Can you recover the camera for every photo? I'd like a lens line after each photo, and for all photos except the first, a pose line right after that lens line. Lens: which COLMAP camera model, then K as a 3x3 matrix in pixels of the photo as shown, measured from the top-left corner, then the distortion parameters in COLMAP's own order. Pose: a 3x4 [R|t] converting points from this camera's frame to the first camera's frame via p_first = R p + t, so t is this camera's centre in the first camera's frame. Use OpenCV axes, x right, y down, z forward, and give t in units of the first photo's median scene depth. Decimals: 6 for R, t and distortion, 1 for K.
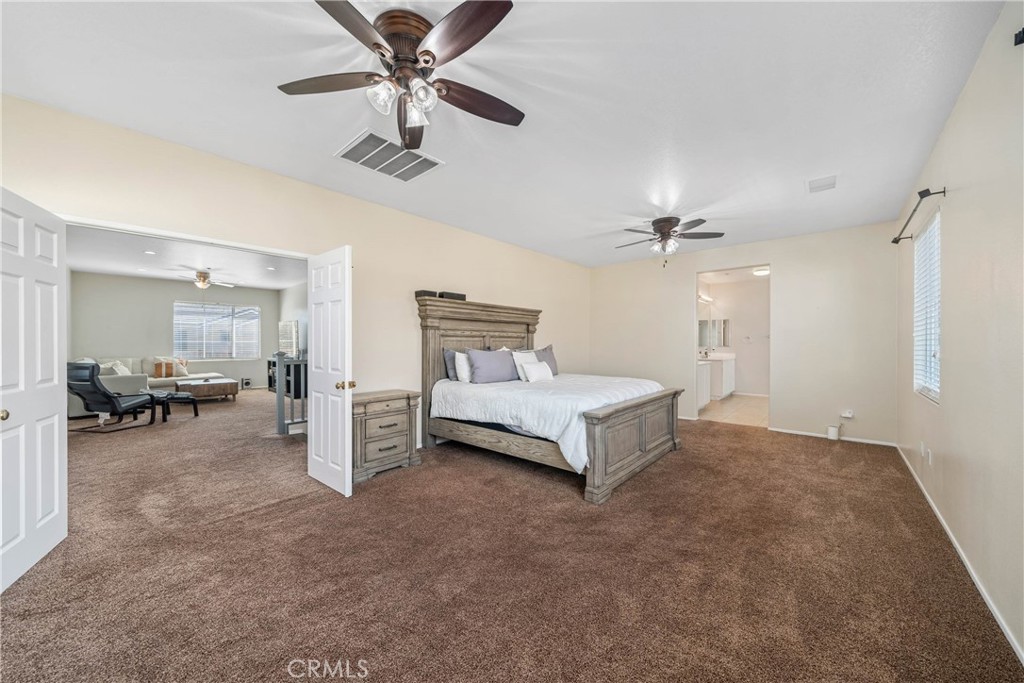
lens RADIAL K [[367.0, 0, 512.0], [0, 367.0, 341.5], [0, 0, 1]] dist [0.000122, 0.000003]
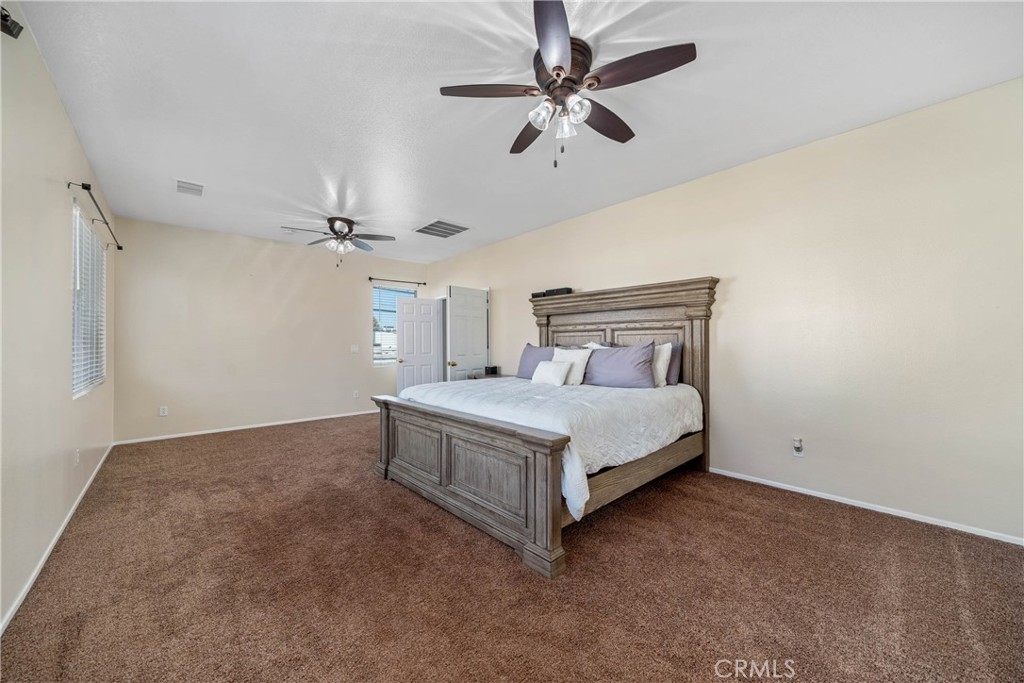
lens RADIAL K [[367.0, 0, 512.0], [0, 367.0, 341.5], [0, 0, 1]] dist [0.000122, 0.000003]
pose [[-0.106354, -0.010602, -0.994272, 0.822204], [0.002411, 0.999937, -0.010921, 0.022314], [0.994325, -0.003558, -0.106322, 0.942329]]
